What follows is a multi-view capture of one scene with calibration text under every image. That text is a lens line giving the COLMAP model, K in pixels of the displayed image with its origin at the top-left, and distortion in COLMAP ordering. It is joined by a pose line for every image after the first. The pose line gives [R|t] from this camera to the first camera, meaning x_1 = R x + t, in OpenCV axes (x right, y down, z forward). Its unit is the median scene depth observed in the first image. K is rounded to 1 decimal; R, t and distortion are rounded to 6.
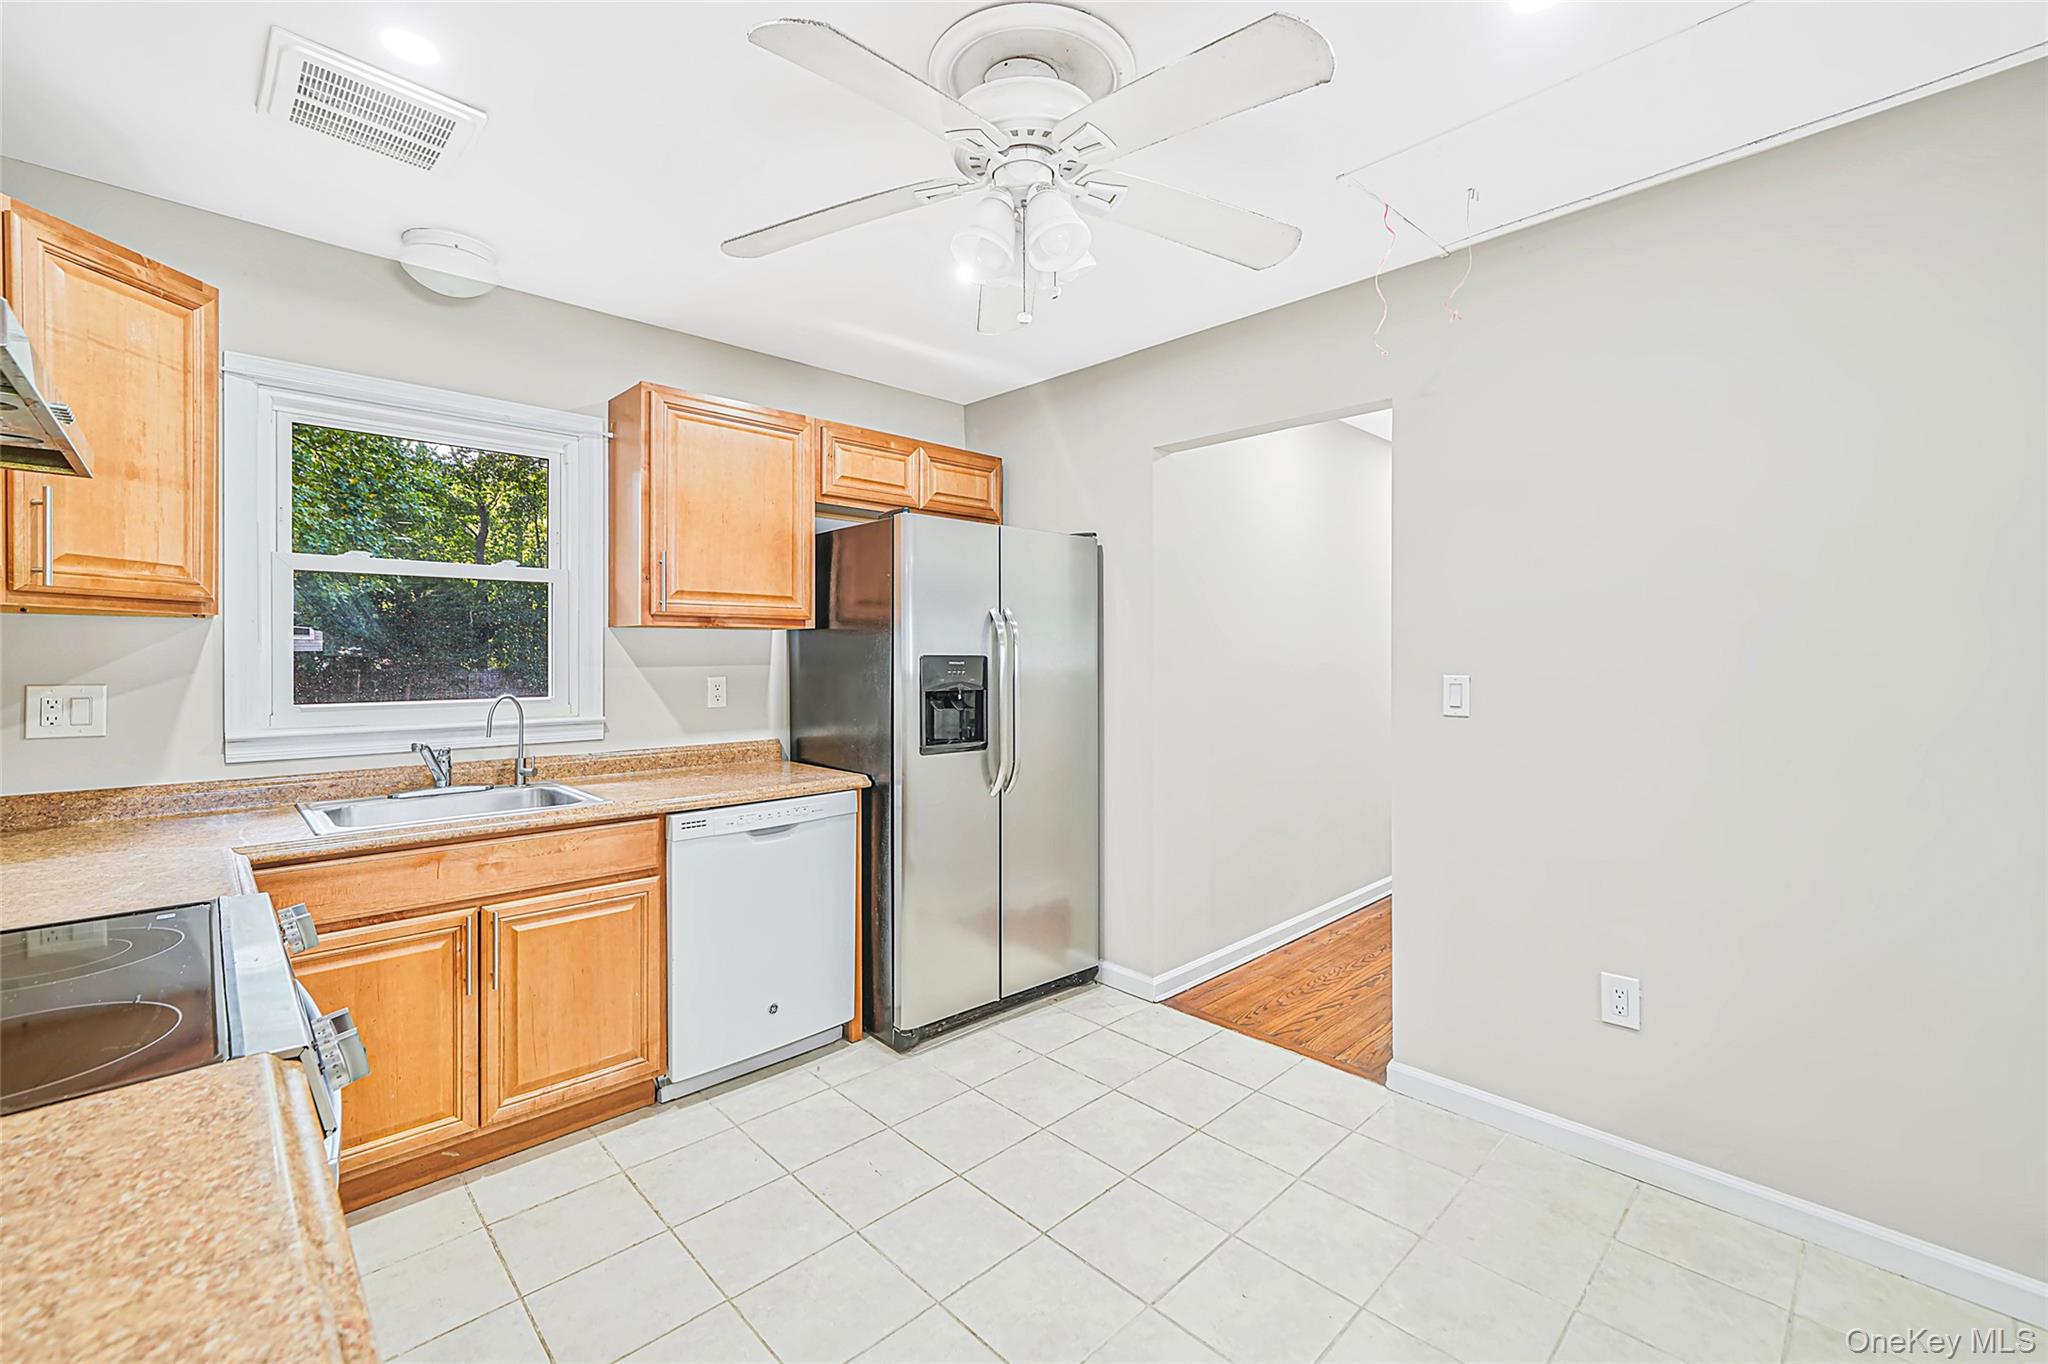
lens RADIAL K [[838.5, 0, 1018.8], [0, 838.5, 662.0], [0, 0, 1]] dist [0.001043, 0.000309]
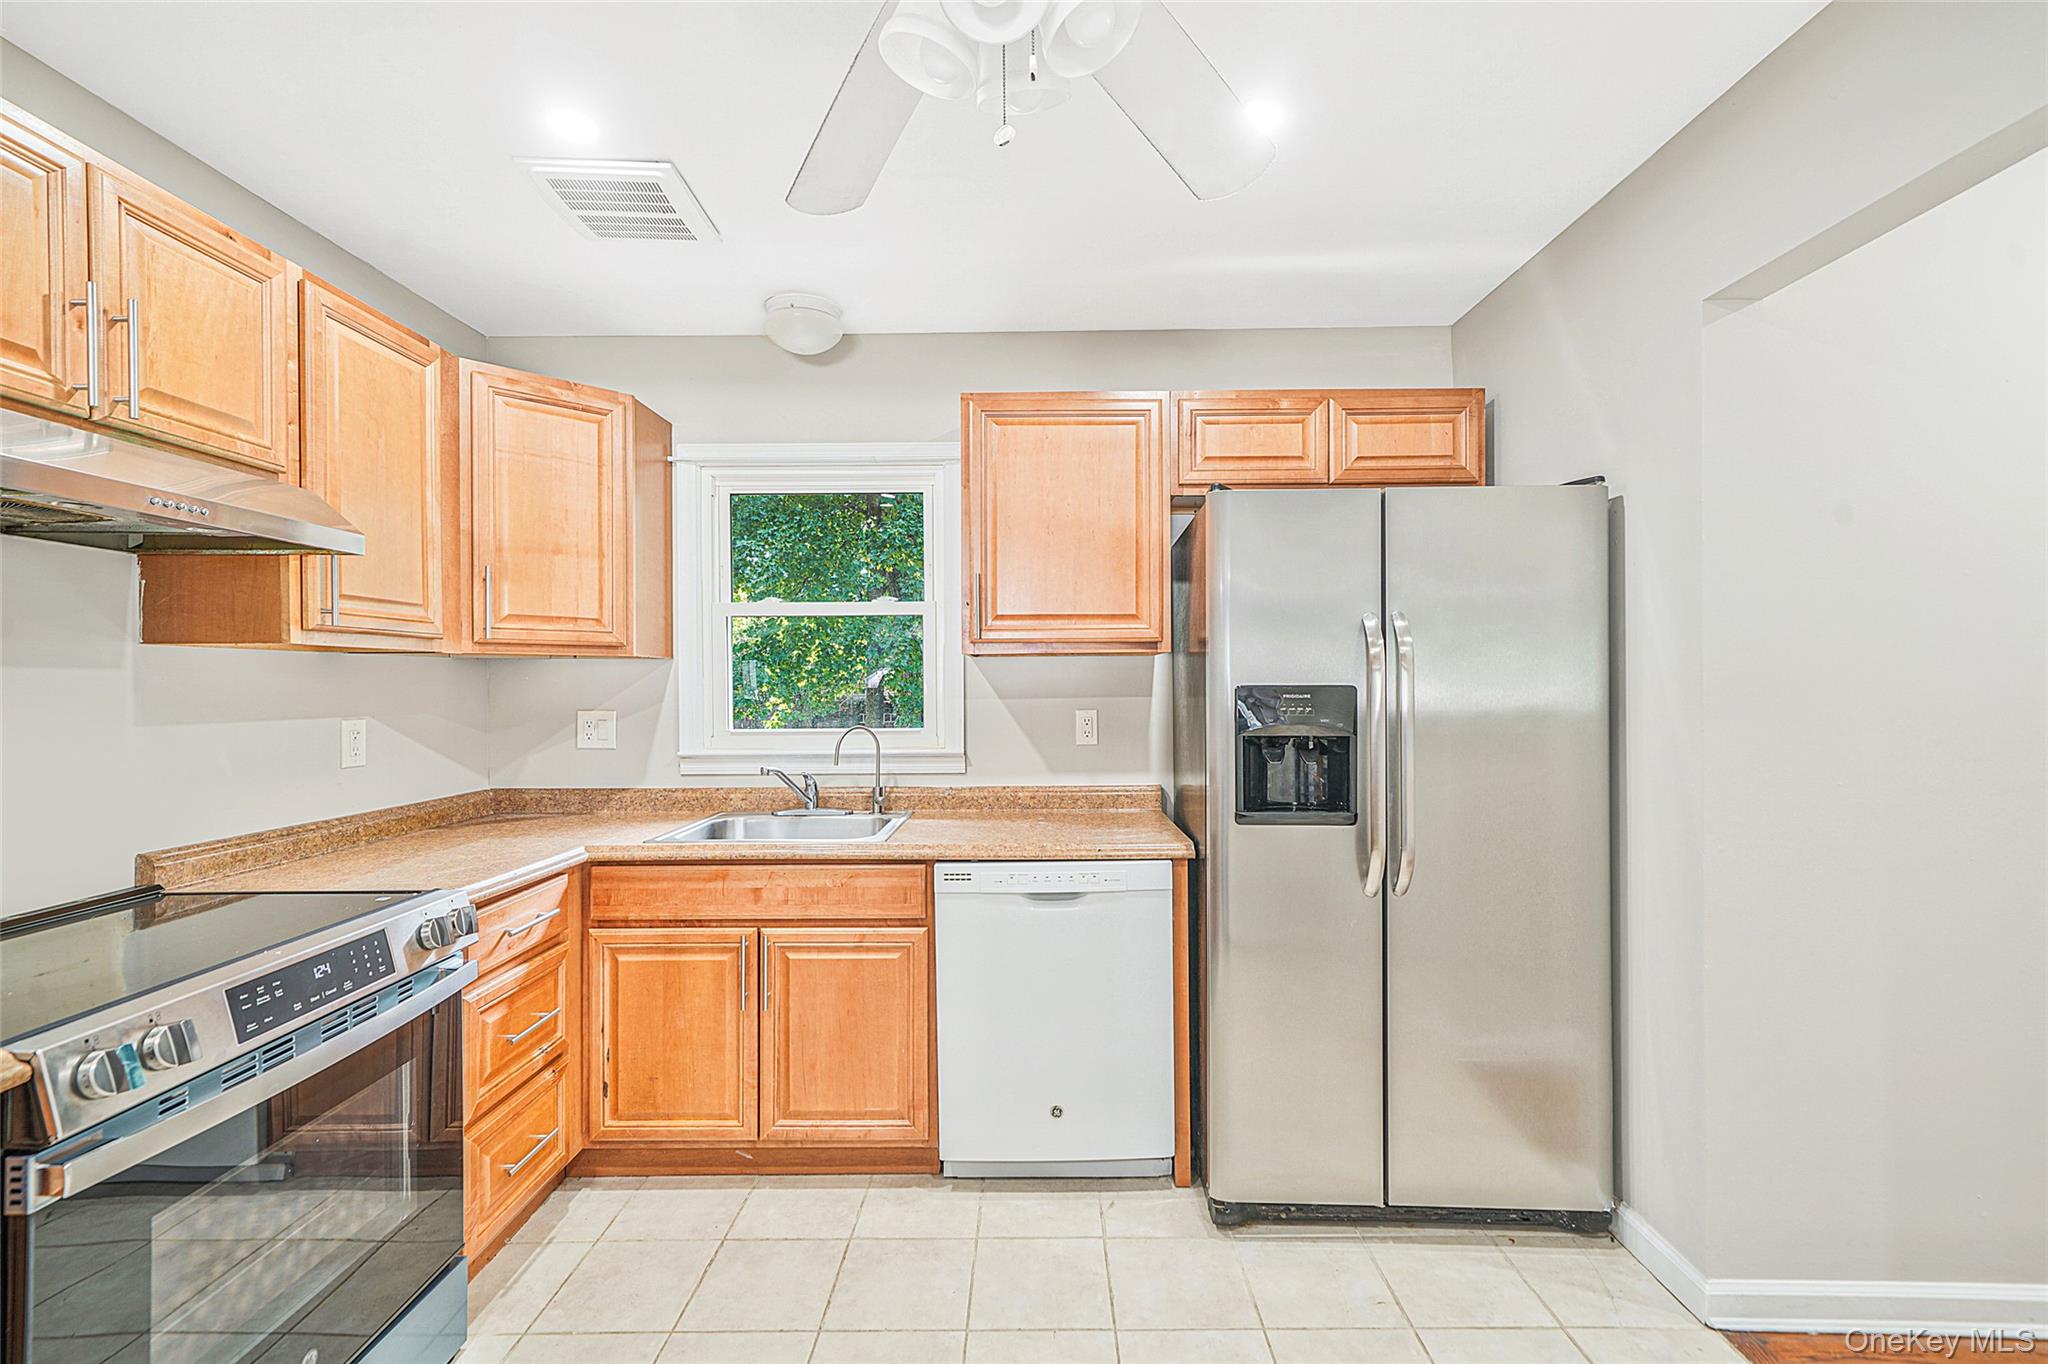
lens RADIAL K [[885.0, 0, 1036.9], [0, 885.0, 689.0], [0, 0, 1]] dist [0.007349, 0.000119]
pose [[0.726128, -0.001143, -0.687559, 0.295136], [0.000346, 0.999999, -0.001297, -0.004026], [0.687559, 0.000704, 0.726128, 0.346119]]
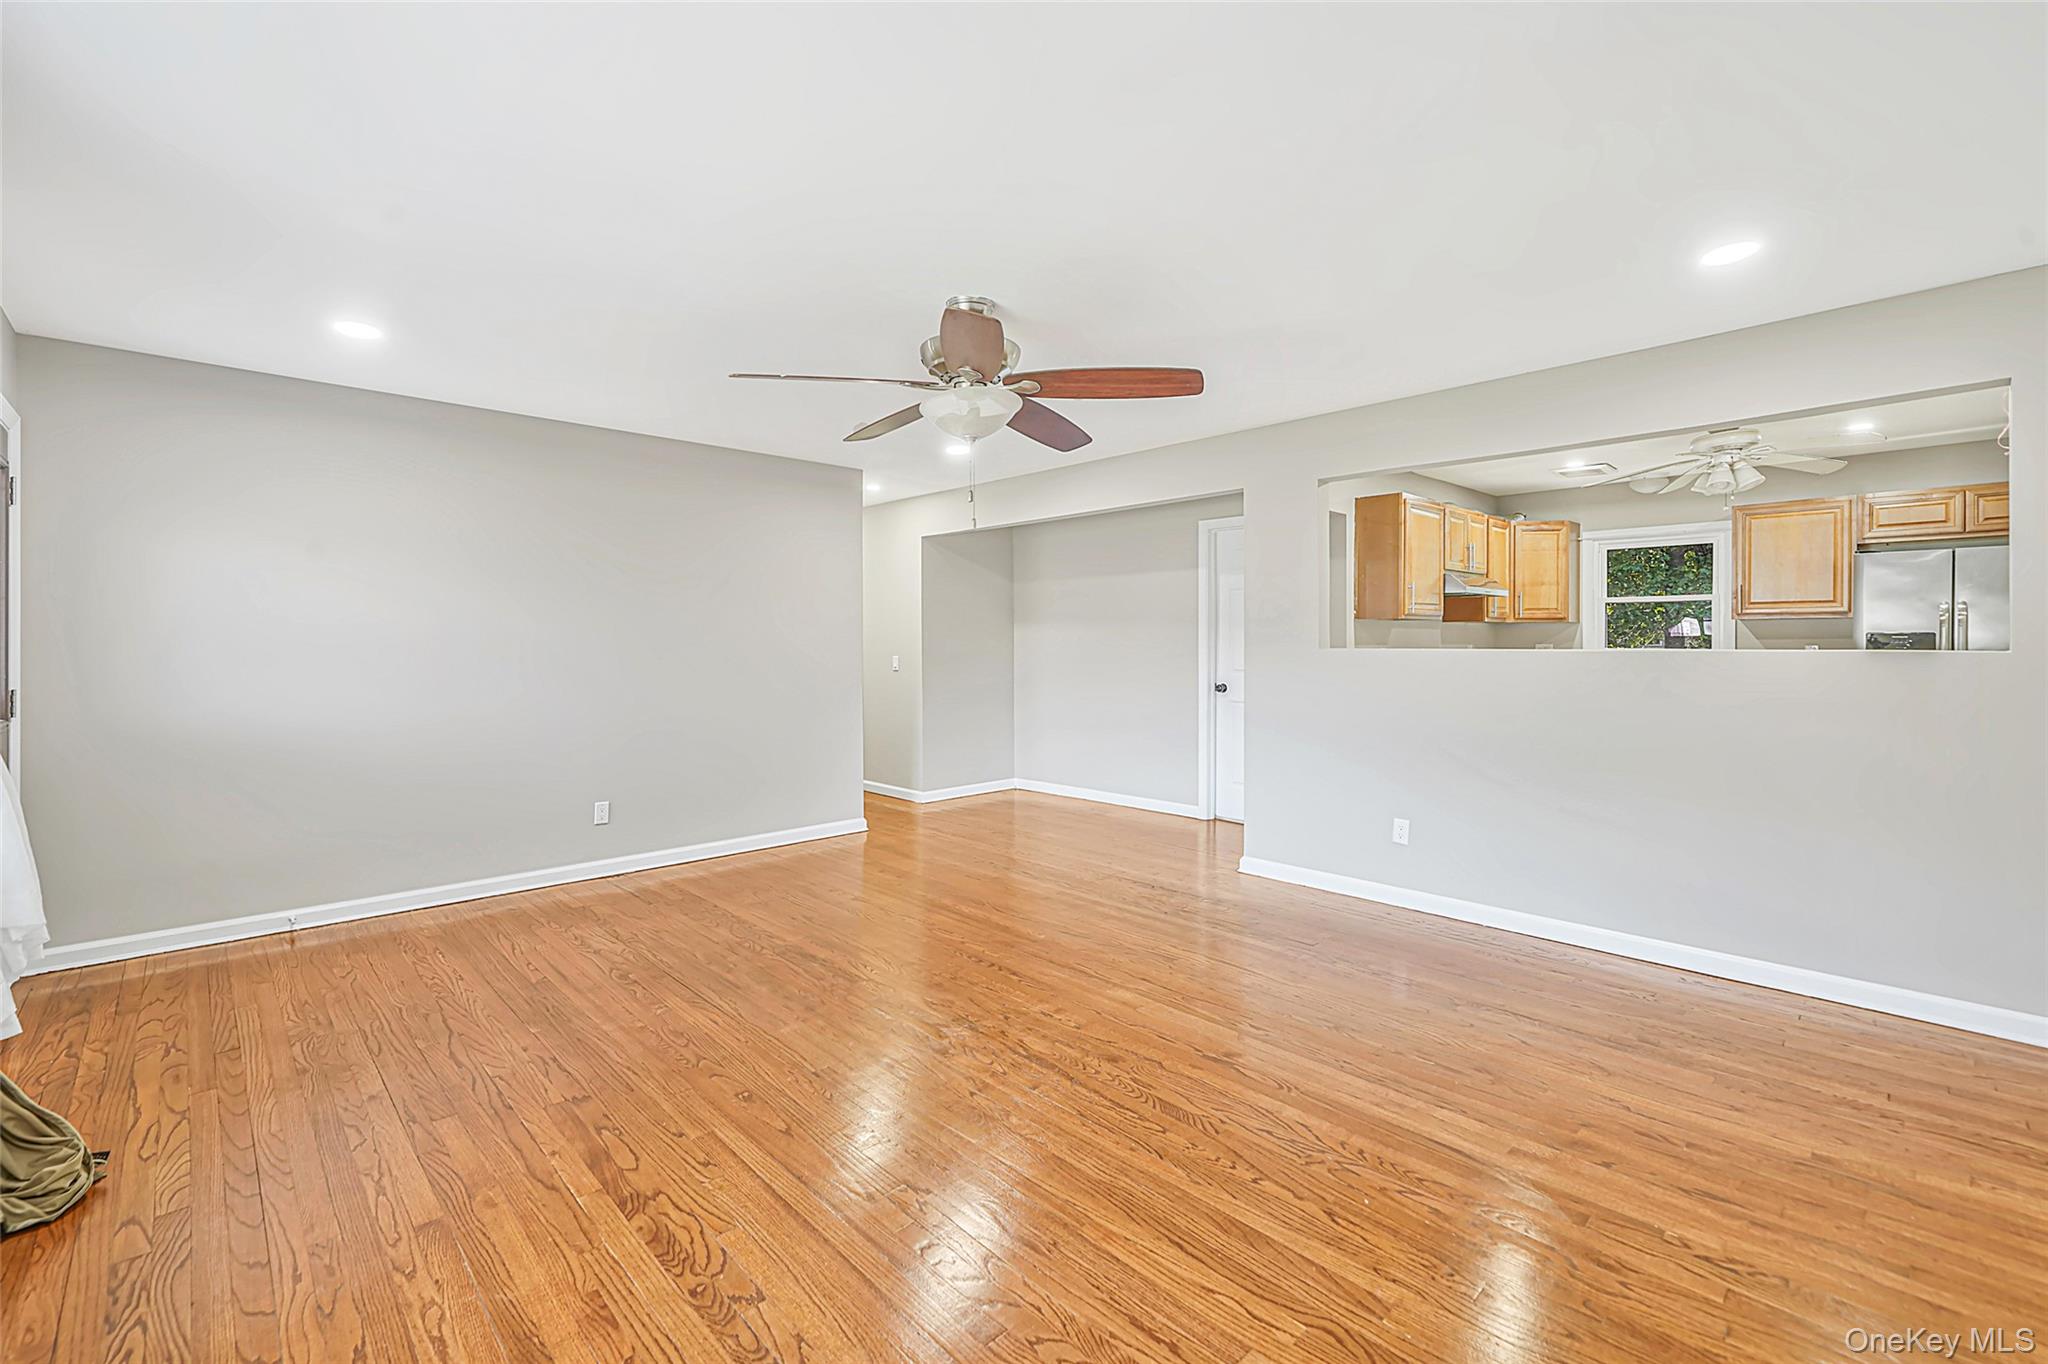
lens RADIAL K [[885.0, 0, 1030.2], [0, 885.0, 640.8], [0, 0, 1]] dist [0.007349, 0.000119]
pose [[0.016141, 0.004391, -0.999860, 1.837344], [-0.005548, 0.999975, 0.004302, 0.010865], [0.999854, 0.005478, 0.016165, -0.850960]]
